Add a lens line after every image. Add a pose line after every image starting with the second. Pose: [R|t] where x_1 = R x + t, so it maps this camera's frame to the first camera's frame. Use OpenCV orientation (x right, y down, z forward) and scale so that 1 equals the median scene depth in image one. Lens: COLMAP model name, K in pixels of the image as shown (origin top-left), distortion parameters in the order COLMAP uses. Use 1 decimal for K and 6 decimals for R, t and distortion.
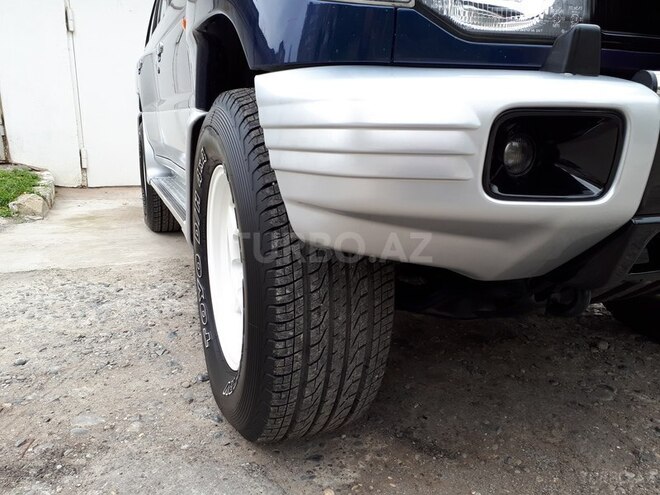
lens RADIAL K [[533.0, 0, 329.1], [0, 533.0, 245.0], [0, 0, 1]] dist [0.078110, -0.120445]
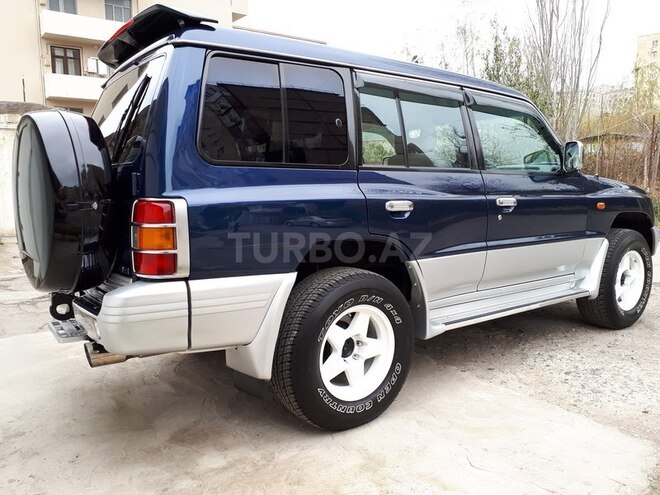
lens RADIAL K [[533.0, 0, 329.1], [0, 533.0, 245.0], [0, 0, 1]] dist [0.078110, -0.120445]
pose [[-0.259982, -0.117936, 0.958384, -2.168419], [0.220262, 0.959104, 0.177775, -0.879600], [-0.940156, 0.257314, -0.223373, 2.569367]]
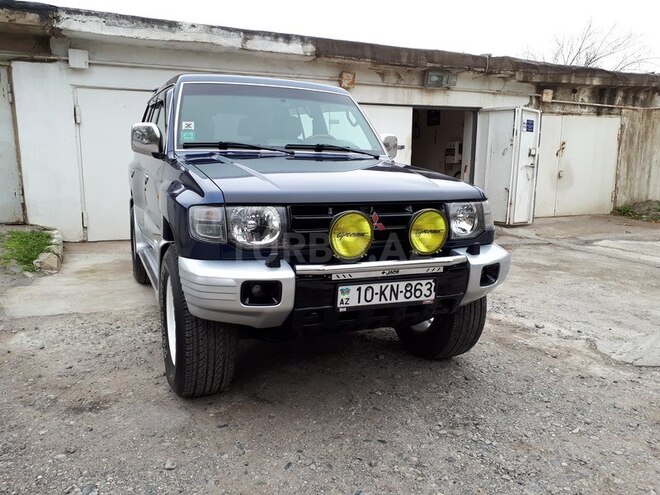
lens RADIAL K [[533.0, 0, 329.1], [0, 533.0, 245.0], [0, 0, 1]] dist [0.078110, -0.120445]
pose [[0.999695, 0.001190, 0.024648, 0.301386], [0.000095, 0.998644, -0.052050, -0.115759], [-0.024677, 0.052037, 0.998340, -0.950883]]
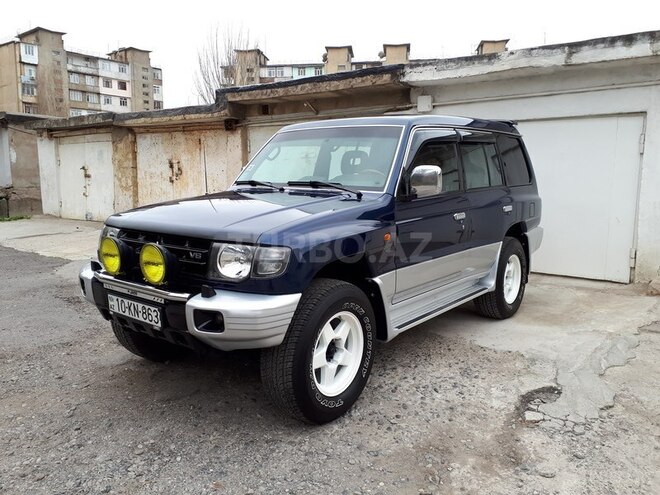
lens RADIAL K [[533.0, 0, 329.1], [0, 533.0, 245.0], [0, 0, 1]] dist [0.078110, -0.120445]
pose [[0.485987, 0.111284, -0.866852, 2.314714], [-0.187985, 0.981954, 0.020669, -0.425600], [0.853509, 0.152910, 0.498137, 0.148046]]
